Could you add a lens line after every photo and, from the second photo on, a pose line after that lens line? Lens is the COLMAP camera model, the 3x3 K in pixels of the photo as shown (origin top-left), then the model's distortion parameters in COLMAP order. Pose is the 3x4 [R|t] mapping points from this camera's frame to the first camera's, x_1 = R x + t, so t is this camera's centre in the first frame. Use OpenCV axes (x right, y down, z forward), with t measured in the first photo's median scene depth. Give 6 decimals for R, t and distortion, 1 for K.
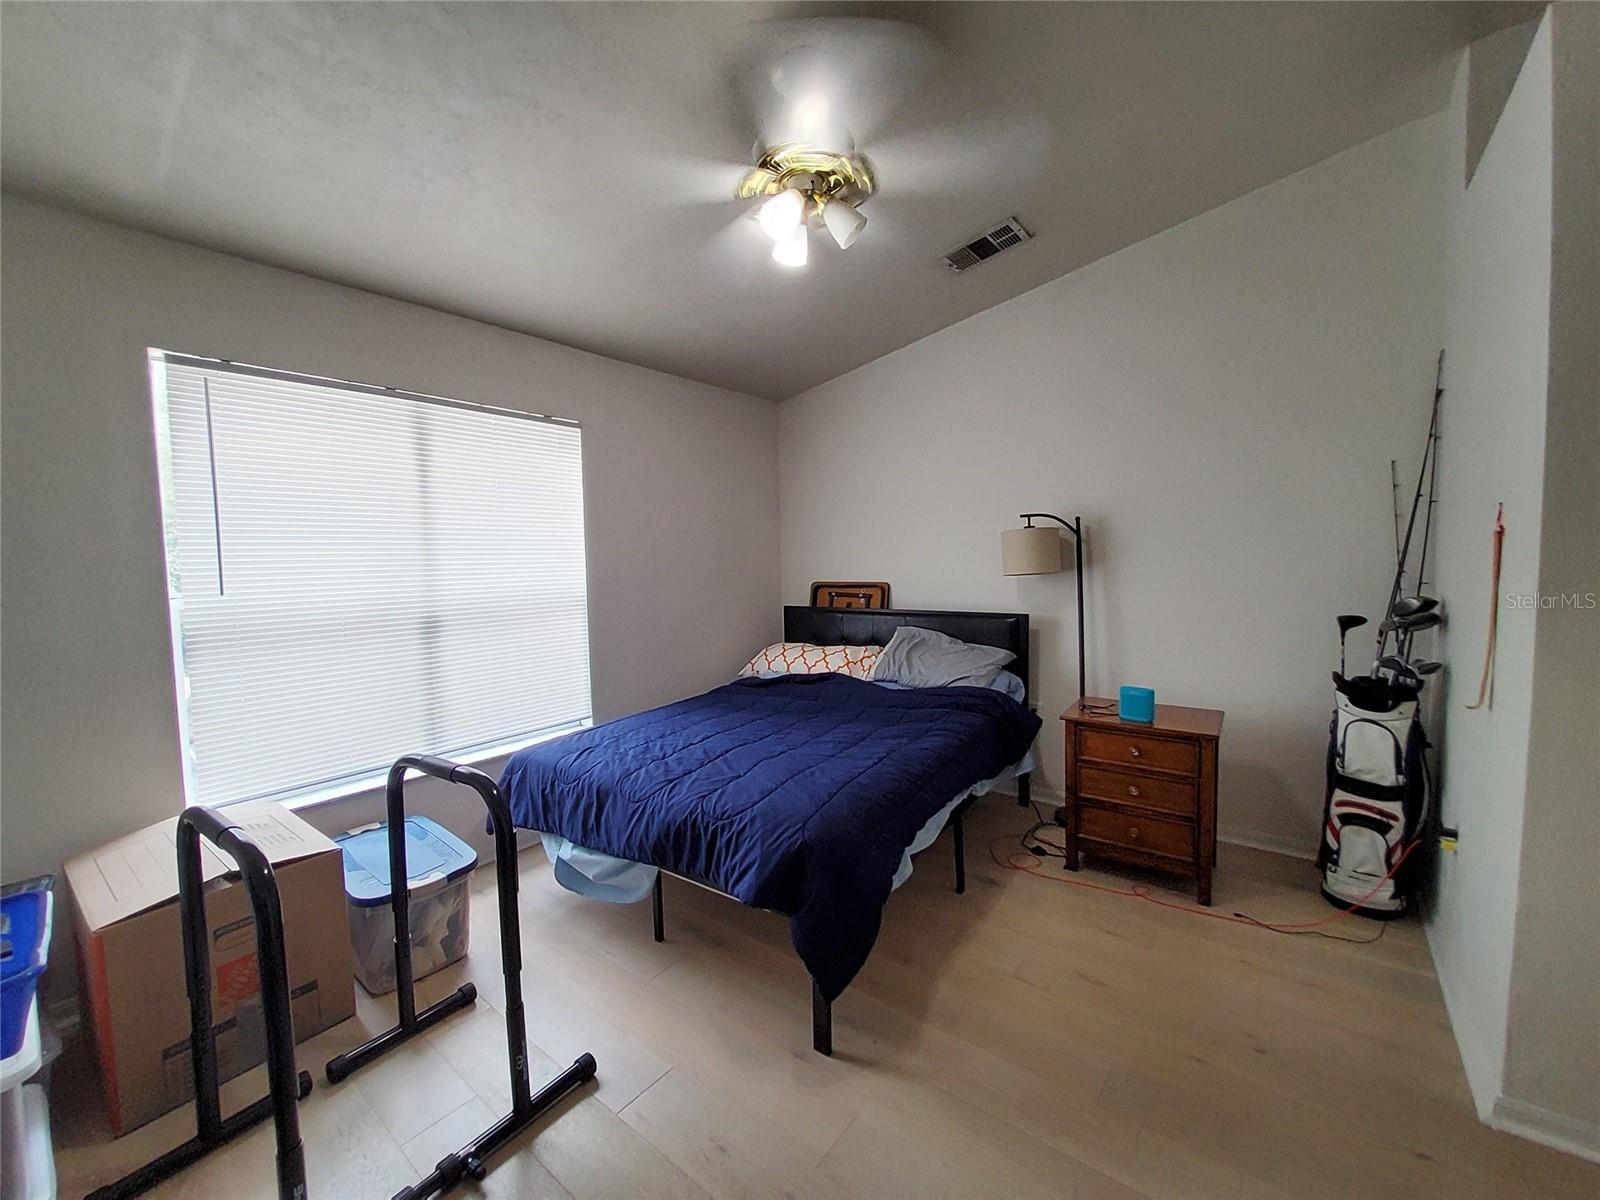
lens RADIAL K [[637.3, 0, 776.8], [0, 637.3, 599.7], [0, 0, 1]] dist [0.012730, -0.007841]
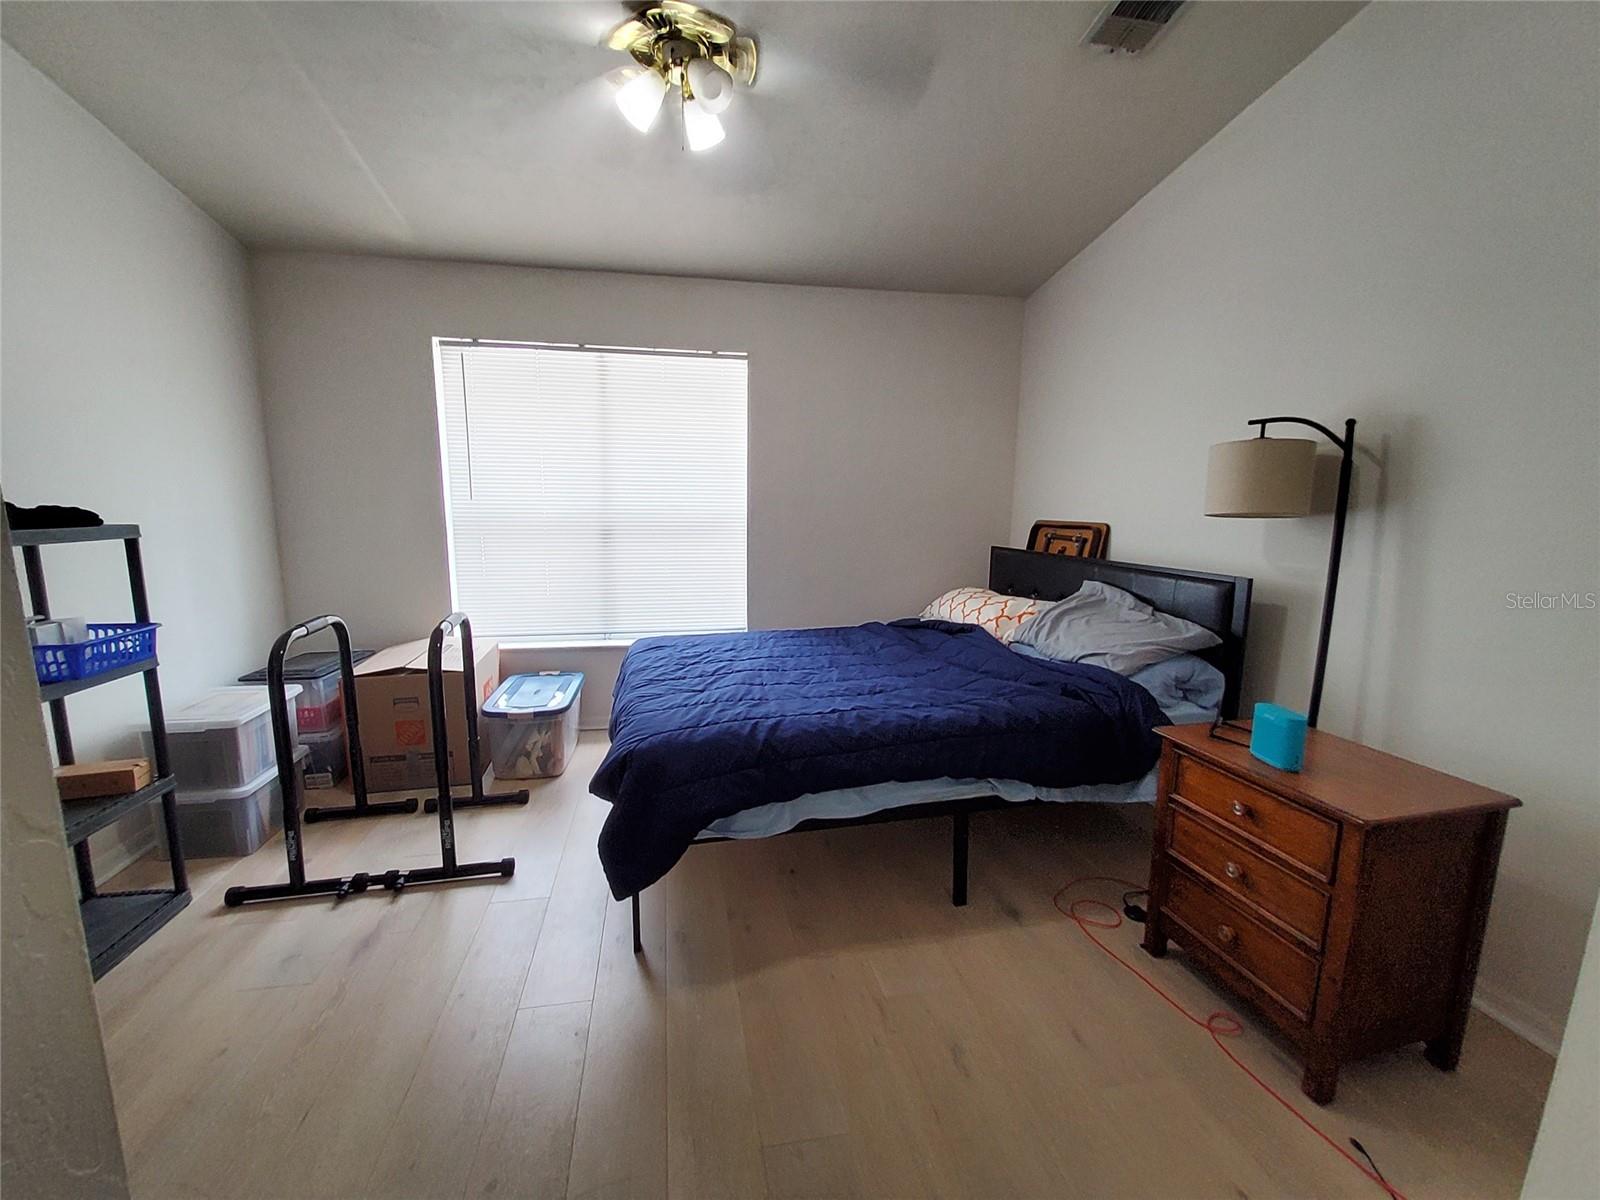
lens RADIAL K [[637.3, 0, 776.8], [0, 637.3, 599.7], [0, 0, 1]] dist [0.012730, -0.007841]
pose [[0.756352, 0.127488, -0.641621, 0.486862], [-0.068652, 0.990879, 0.115956, 0.001607], [0.650552, -0.043655, 0.758206, 0.218445]]
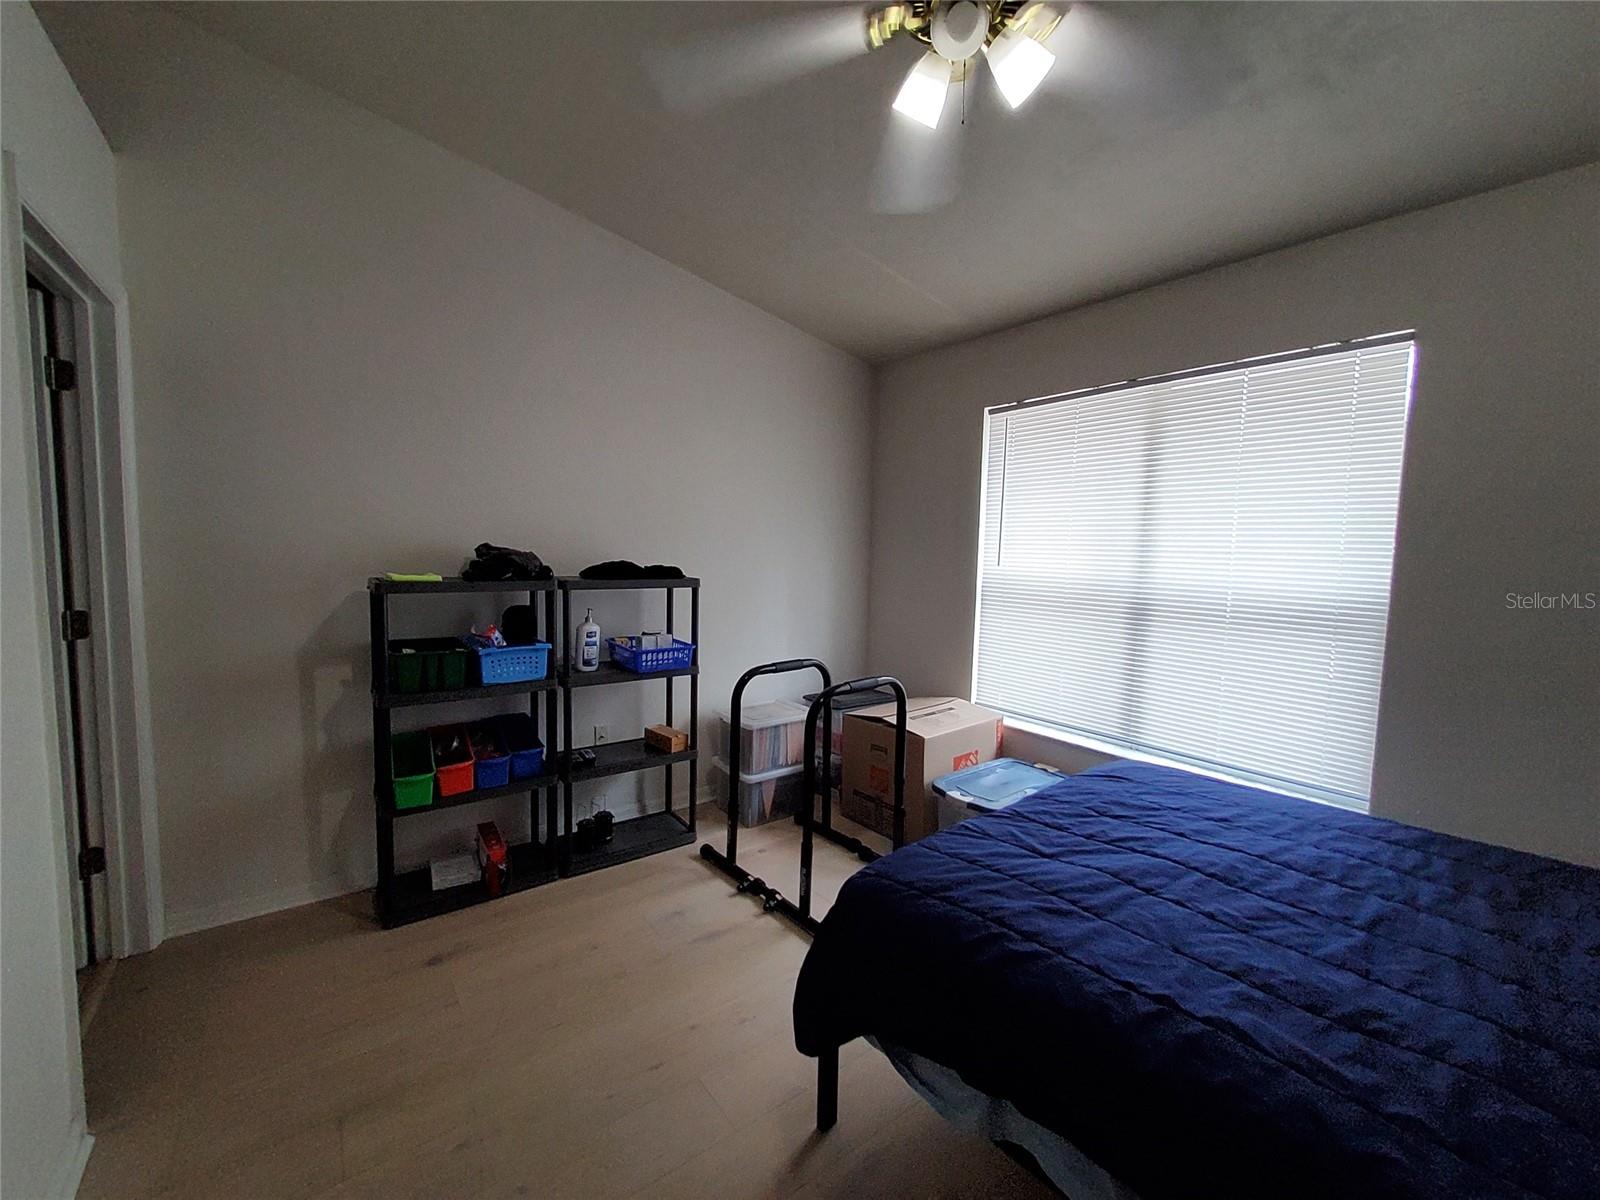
lens RADIAL K [[637.3, 0, 776.8], [0, 637.3, 599.7], [0, 0, 1]] dist [0.012730, -0.007841]
pose [[-0.246931, 0.101574, -0.963695, 0.484699], [-0.082206, 0.988710, 0.125275, -0.050350], [0.965540, 0.110156, -0.235793, 0.608246]]
